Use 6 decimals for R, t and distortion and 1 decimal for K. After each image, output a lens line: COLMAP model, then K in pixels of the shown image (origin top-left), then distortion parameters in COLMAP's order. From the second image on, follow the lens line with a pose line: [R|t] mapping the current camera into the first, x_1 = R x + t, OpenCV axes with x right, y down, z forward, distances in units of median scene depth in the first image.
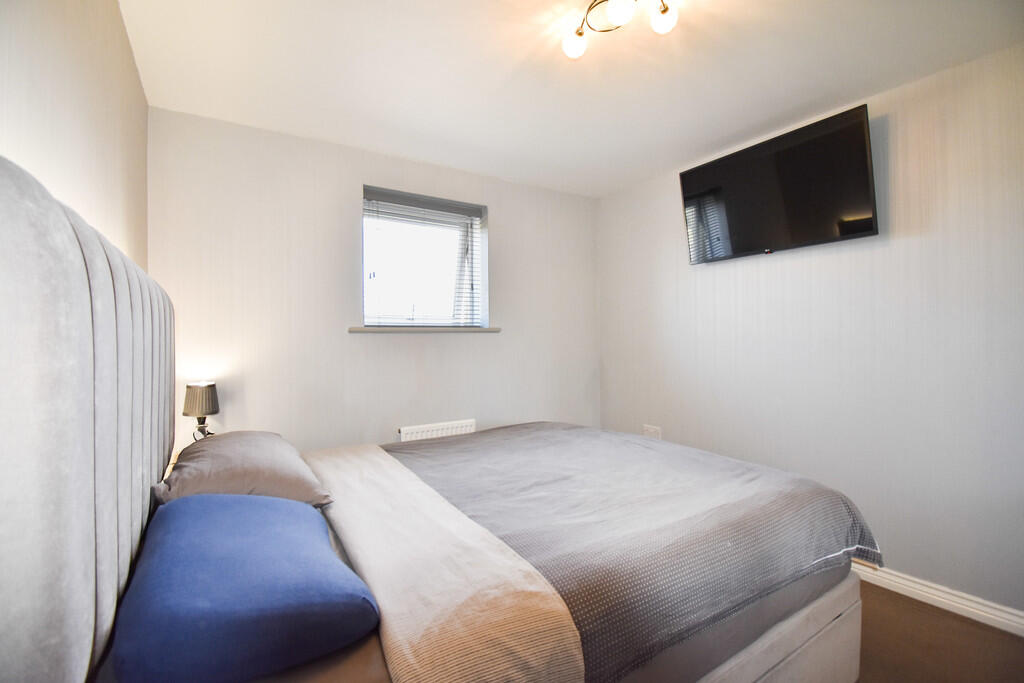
lens RADIAL K [[455.9, 0, 512.0], [0, 455.9, 341.5], [0, 0, 1]] dist [0.002570, 0.000001]
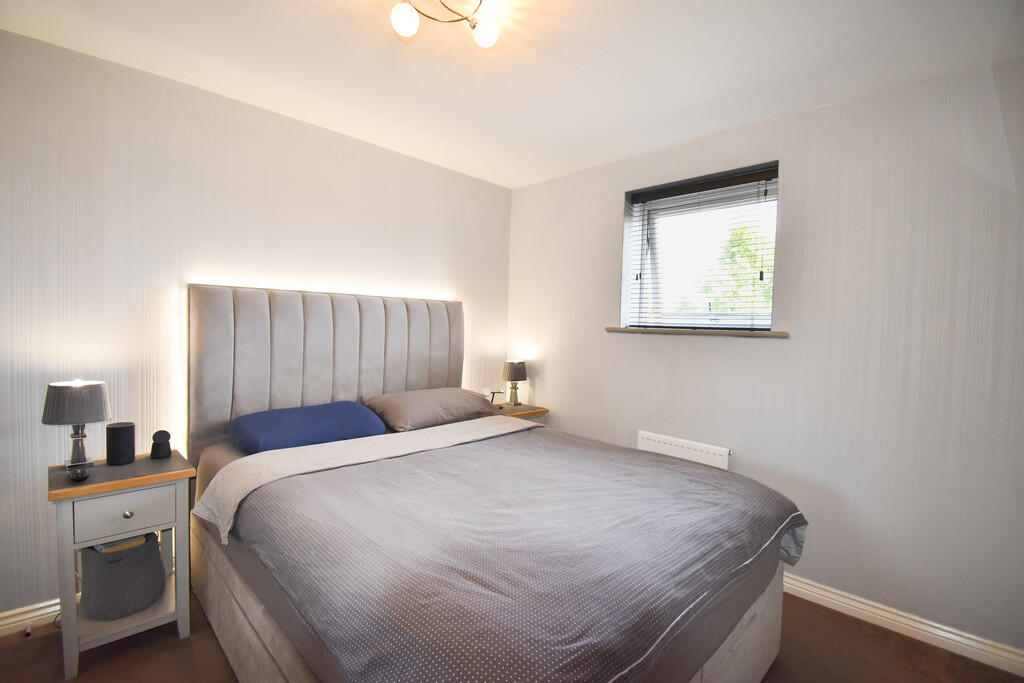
lens RADIAL K [[470.4, 0, 513.4], [0, 470.4, 321.3], [0, 0, 1]] dist [0.000042, -0.000047]
pose [[0.196013, -0.003942, -0.980593, 0.631523], [-0.053827, 0.998441, -0.014773, -0.014156], [0.979123, 0.055678, 0.195496, 0.506769]]
